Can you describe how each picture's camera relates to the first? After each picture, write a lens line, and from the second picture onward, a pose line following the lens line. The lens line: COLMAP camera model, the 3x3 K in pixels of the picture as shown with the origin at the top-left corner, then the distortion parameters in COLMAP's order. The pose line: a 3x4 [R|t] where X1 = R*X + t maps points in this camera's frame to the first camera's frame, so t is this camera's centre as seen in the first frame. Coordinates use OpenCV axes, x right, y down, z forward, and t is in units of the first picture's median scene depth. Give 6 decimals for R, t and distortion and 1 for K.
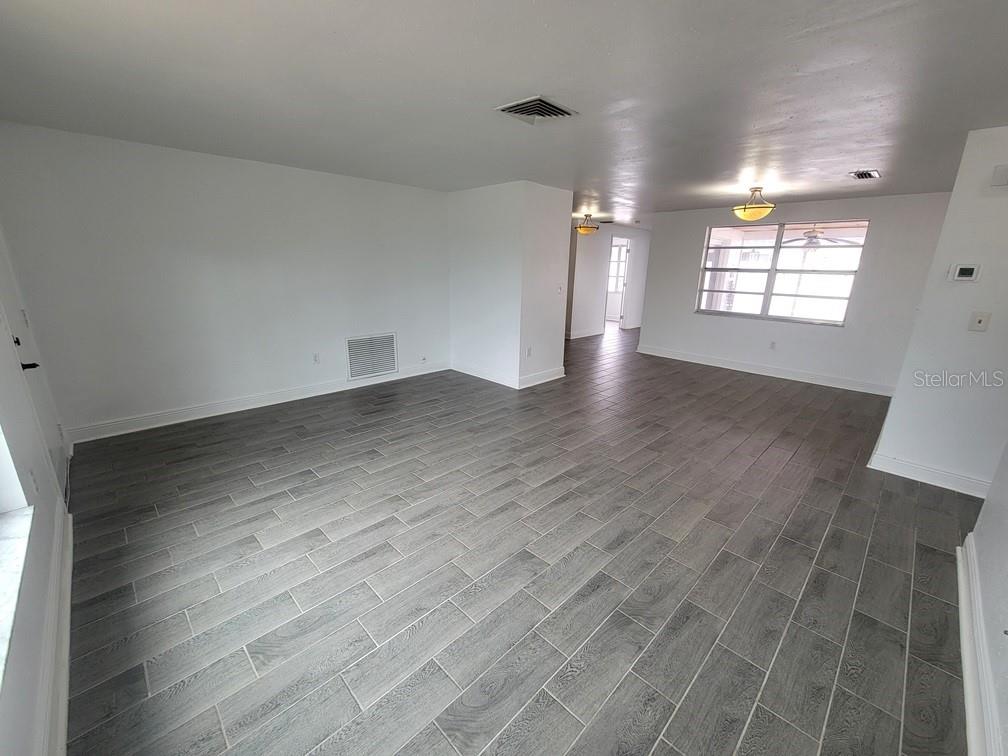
lens RADIAL K [[411.5, 0, 501.1], [0, 411.5, 383.3], [0, 0, 1]] dist [0.000067, -0.000917]
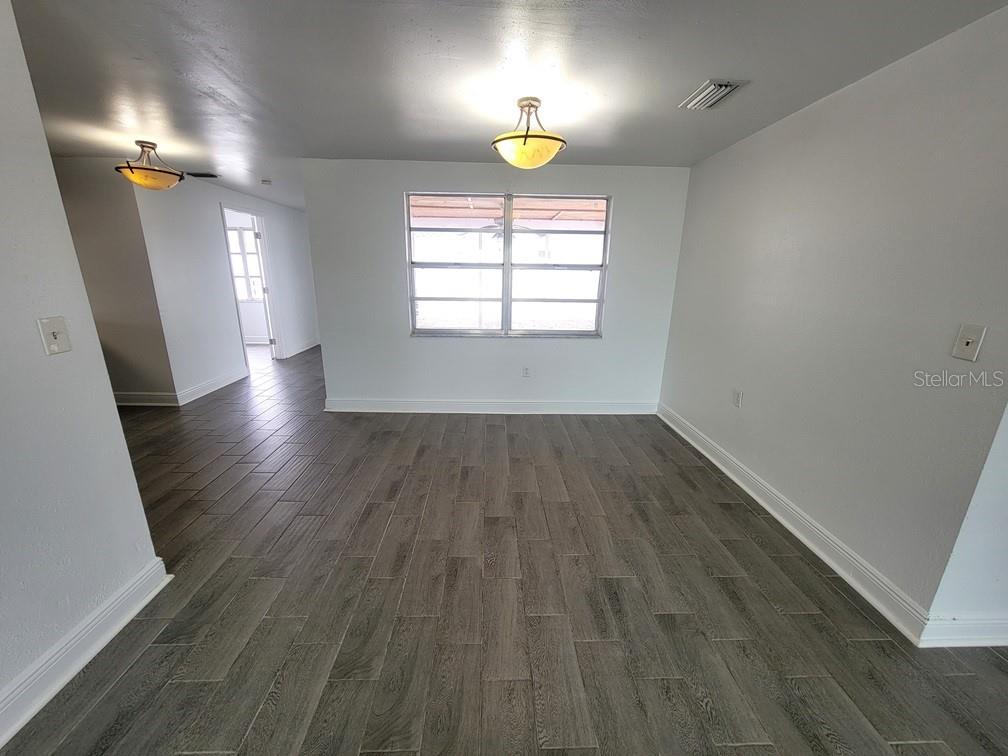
lens RADIAL K [[411.5, 0, 501.1], [0, 411.5, 383.3], [0, 0, 1]] dist [0.000067, -0.000917]
pose [[0.684315, -0.207477, 0.699047, 0.091903], [0.201186, 0.975177, 0.092486, -0.101719], [-0.700883, 0.077349, 0.709070, 0.368540]]
